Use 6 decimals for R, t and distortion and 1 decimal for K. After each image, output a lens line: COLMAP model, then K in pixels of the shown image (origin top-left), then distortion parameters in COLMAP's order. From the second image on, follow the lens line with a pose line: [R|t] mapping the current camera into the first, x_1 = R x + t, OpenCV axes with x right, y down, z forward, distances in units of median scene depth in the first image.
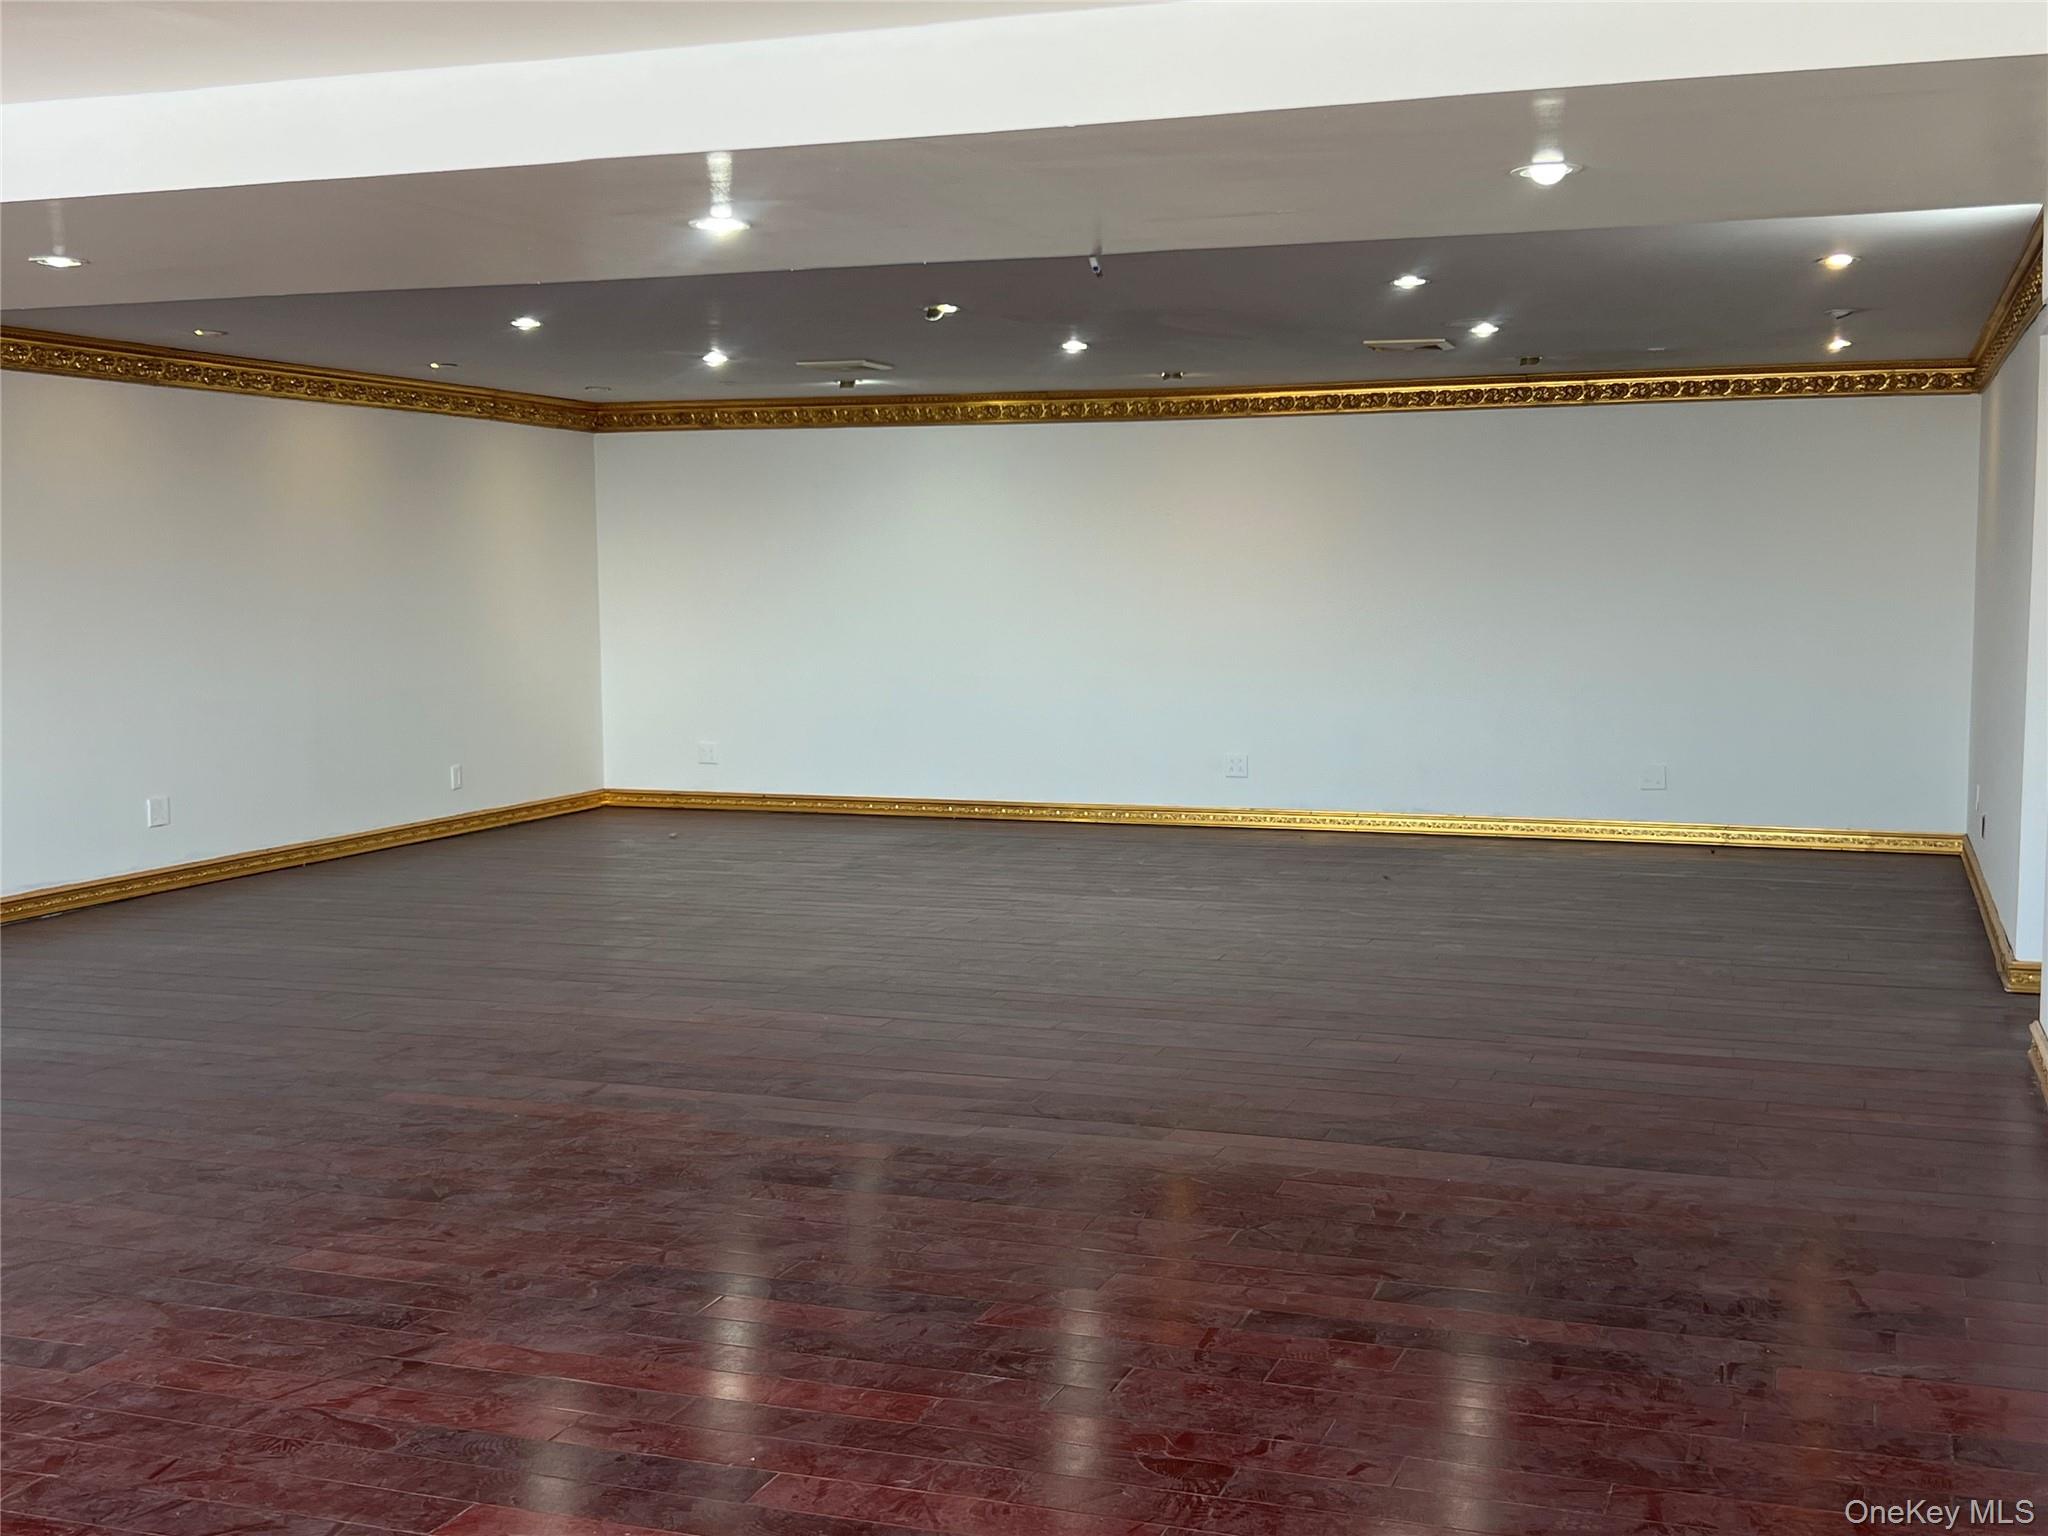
lens RADIAL K [[2307.8, 0, 1024.0], [0, 2307.8, 829.2], [0, 0, 1]] dist [0.108526, -0.300938]
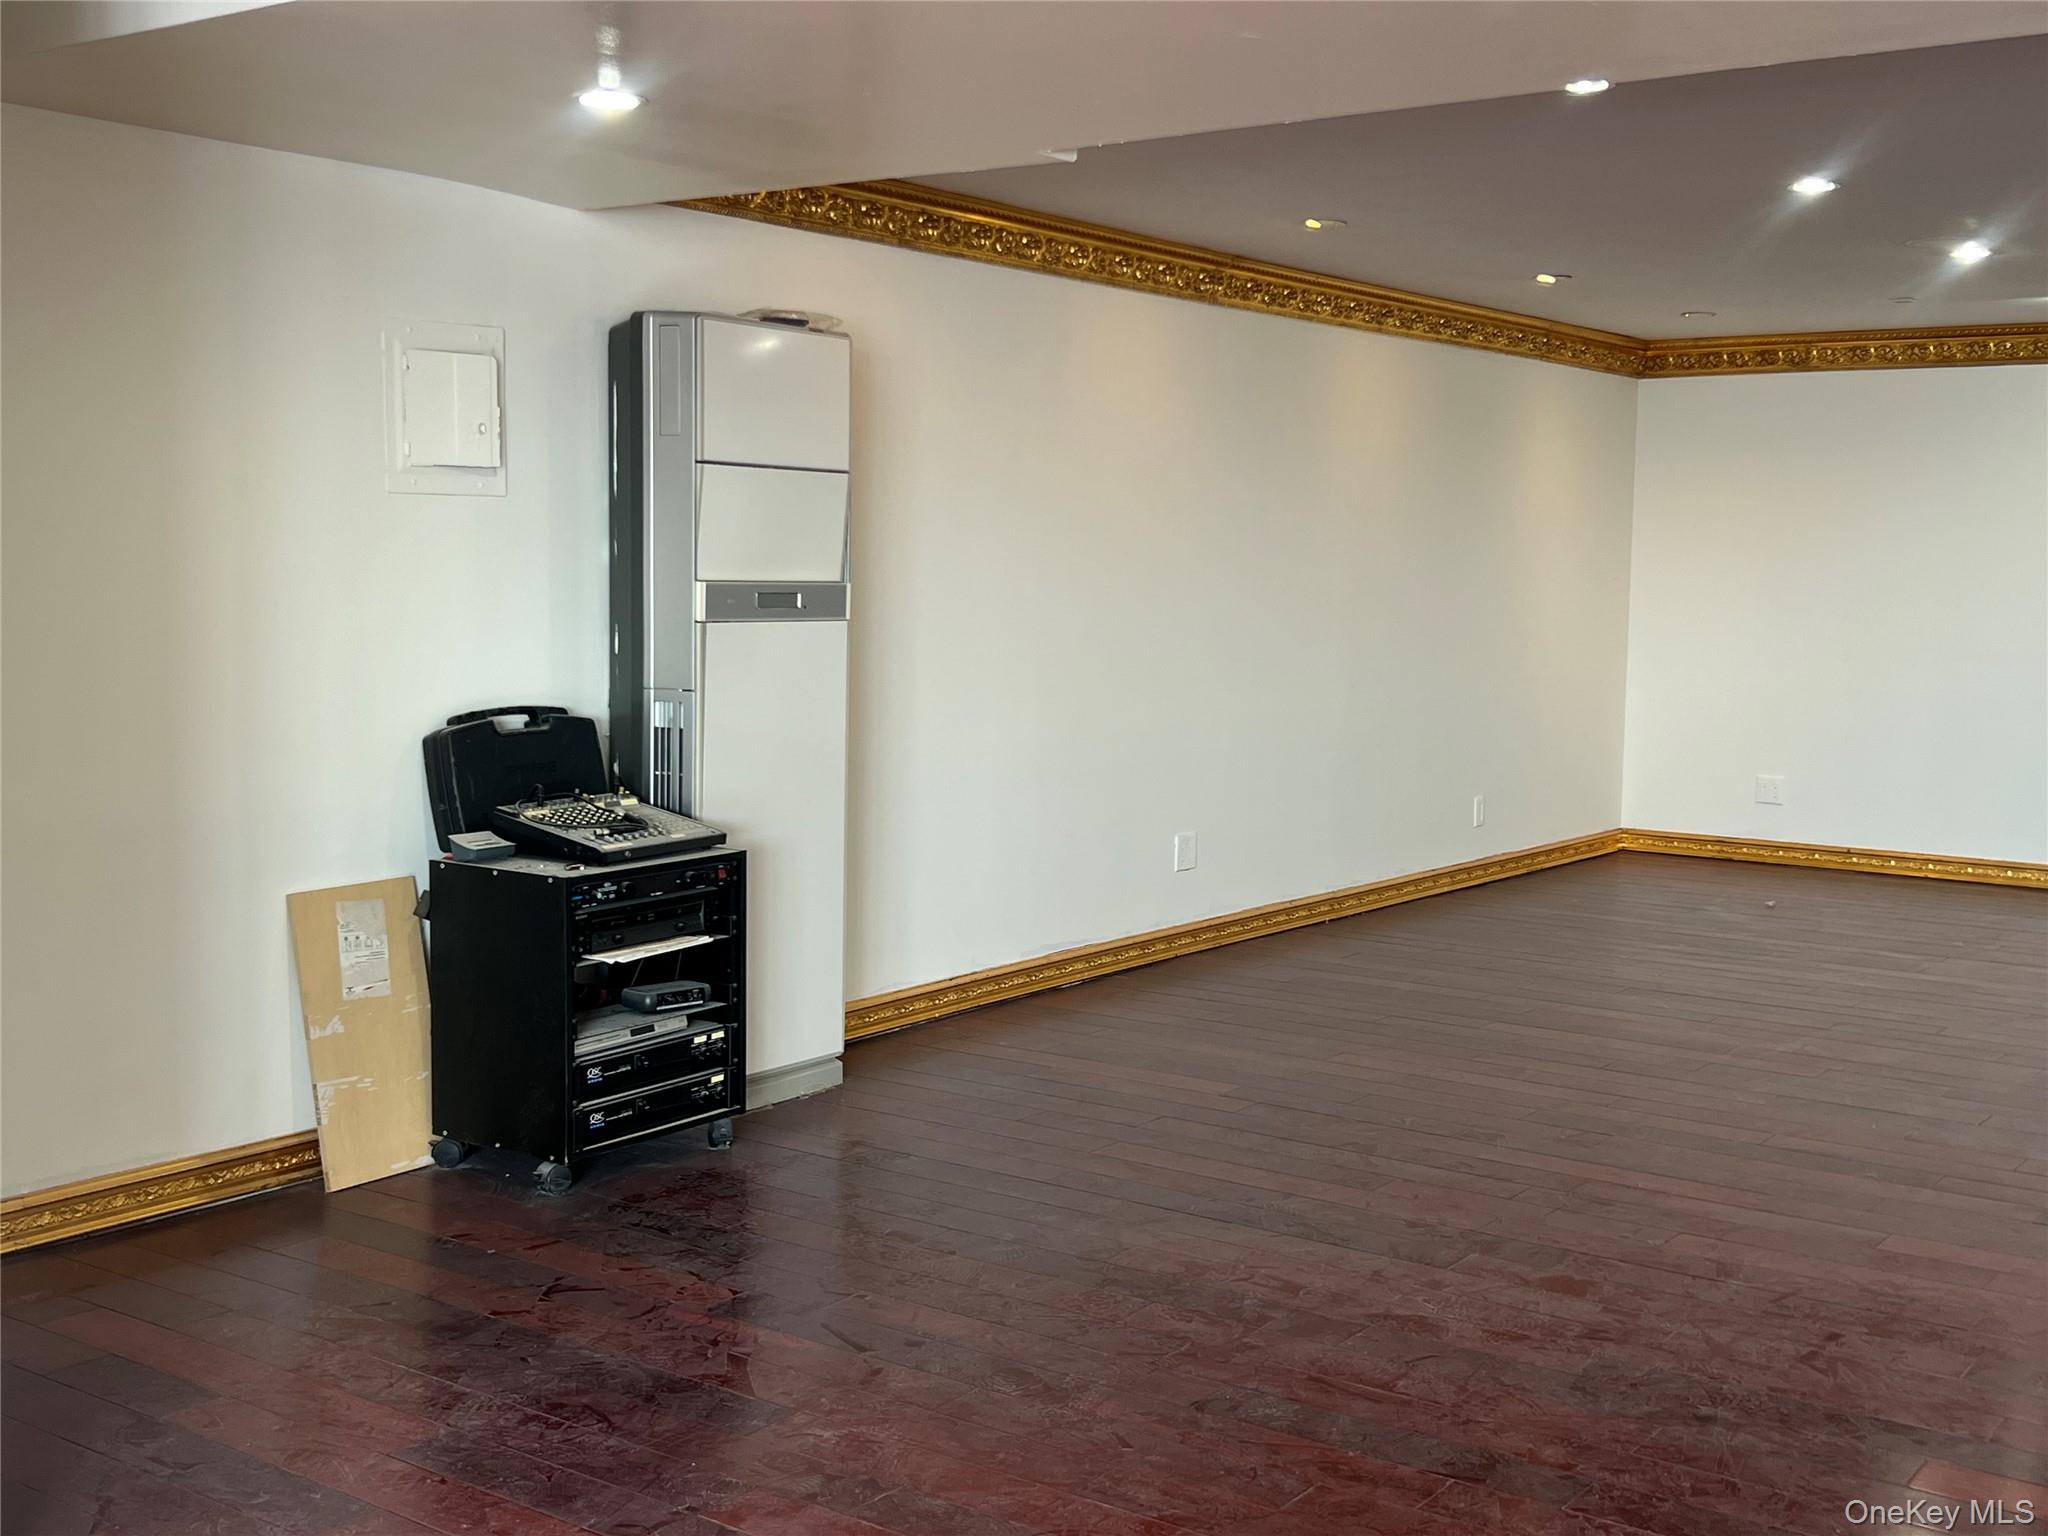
lens RADIAL K [[2299.1, 0, 1024.0], [0, 2299.1, 768.0], [0, 0, 1]] dist [0.096425, -0.007299]
pose [[0.960161, 0.045844, -0.275660, -0.182906], [-0.051564, 0.998578, -0.013535, -0.019196], [0.274647, 0.027209, 0.961160, 0.210858]]
